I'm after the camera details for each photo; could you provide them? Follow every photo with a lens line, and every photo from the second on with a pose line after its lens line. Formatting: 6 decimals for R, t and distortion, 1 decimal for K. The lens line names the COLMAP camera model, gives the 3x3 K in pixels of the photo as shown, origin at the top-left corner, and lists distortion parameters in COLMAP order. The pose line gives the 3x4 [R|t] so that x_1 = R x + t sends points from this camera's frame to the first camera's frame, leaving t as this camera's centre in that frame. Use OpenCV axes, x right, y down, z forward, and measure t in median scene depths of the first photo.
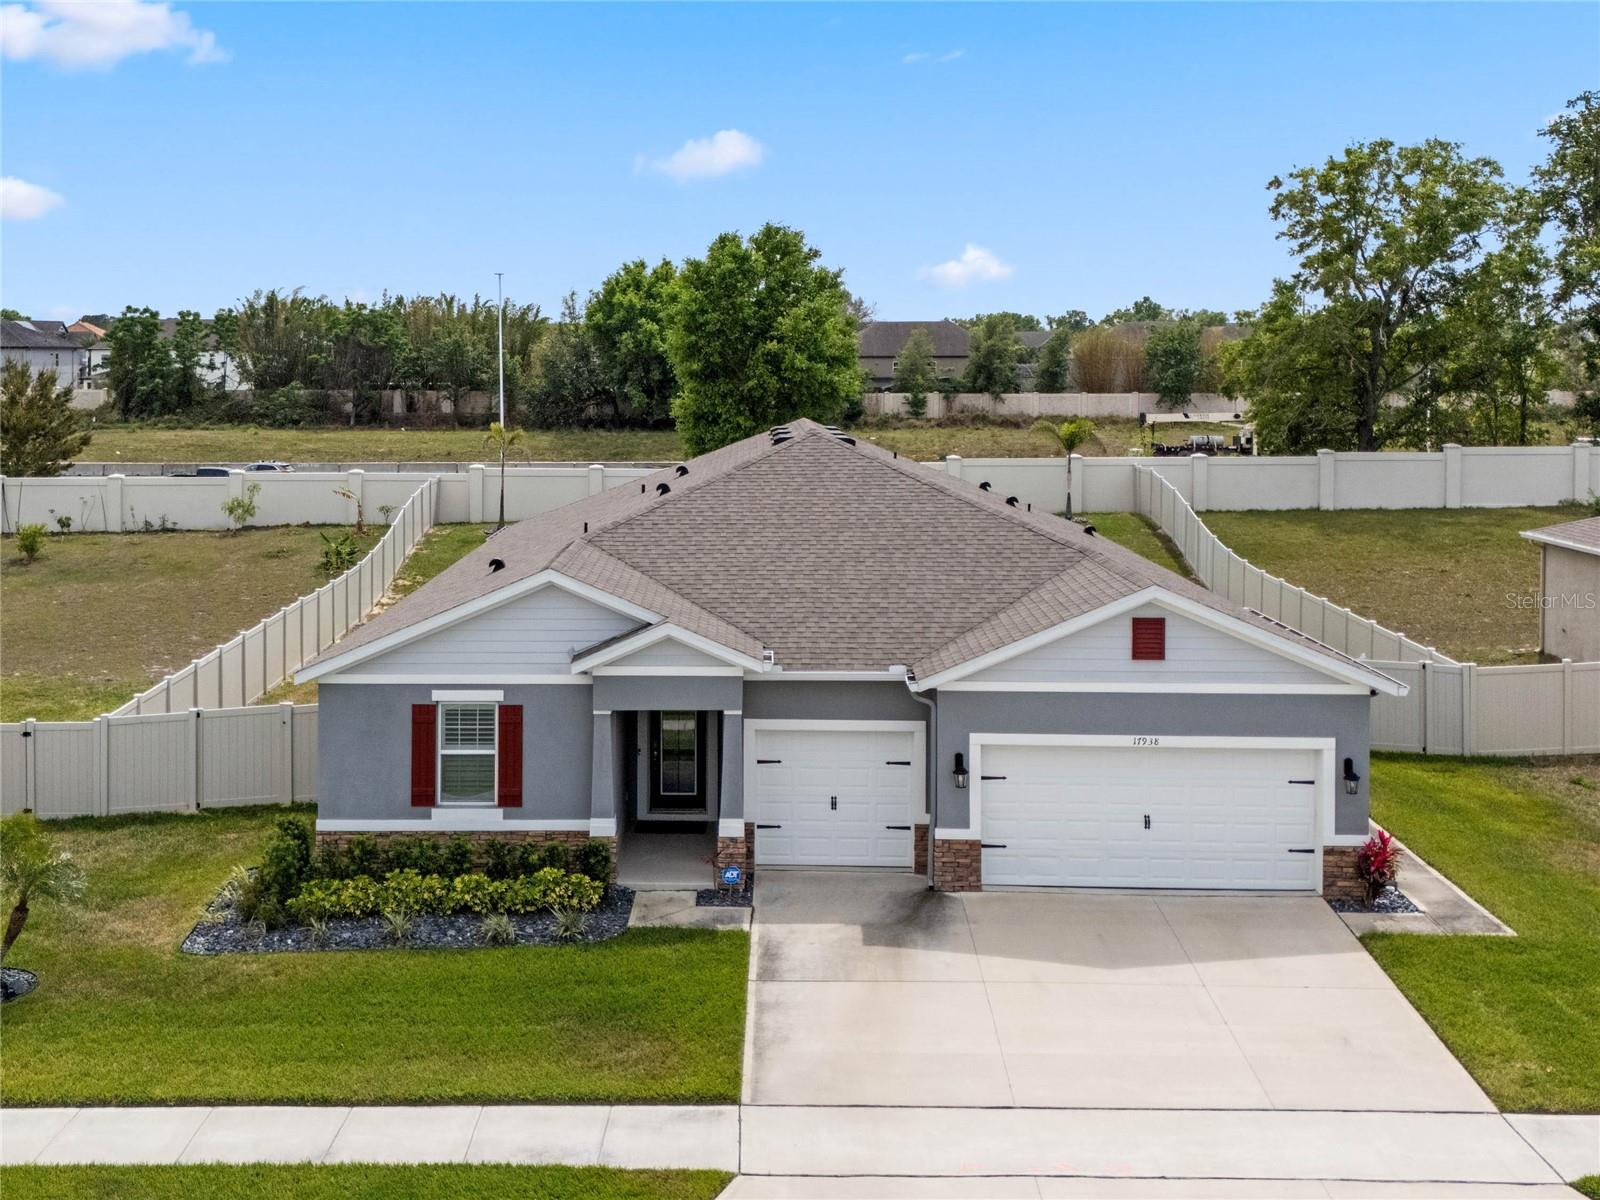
lens RADIAL K [[1531.0, 0, 739.8], [0, 1531.0, 460.9], [0, 0, 1]] dist [0.083134, -0.106566]
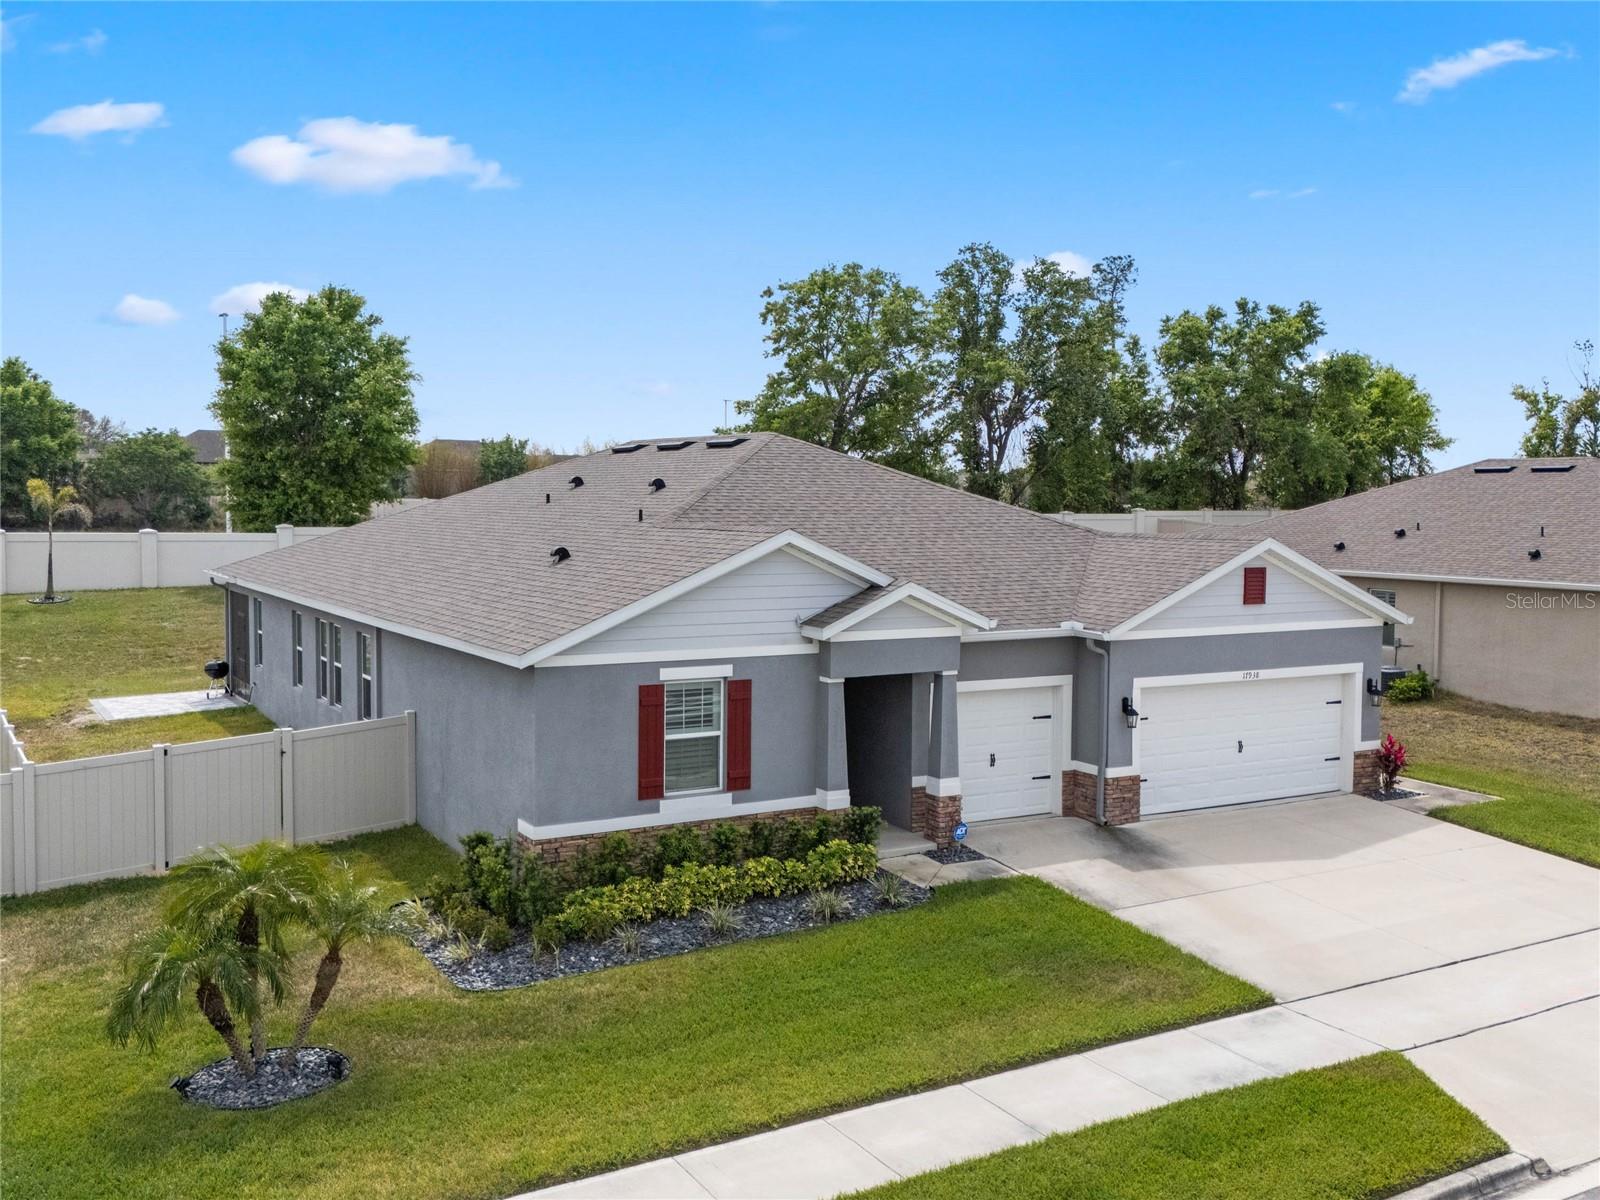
lens RADIAL K [[1341.5, 0, 805.7], [0, 1341.5, 622.8], [0, 0, 1]] dist [0.078792, -0.104010]
pose [[0.867127, -0.037914, 0.496642, -0.519130], [0.017466, 0.998800, 0.045754, 0.090541], [-0.497781, -0.031000, 0.866748, 0.293065]]
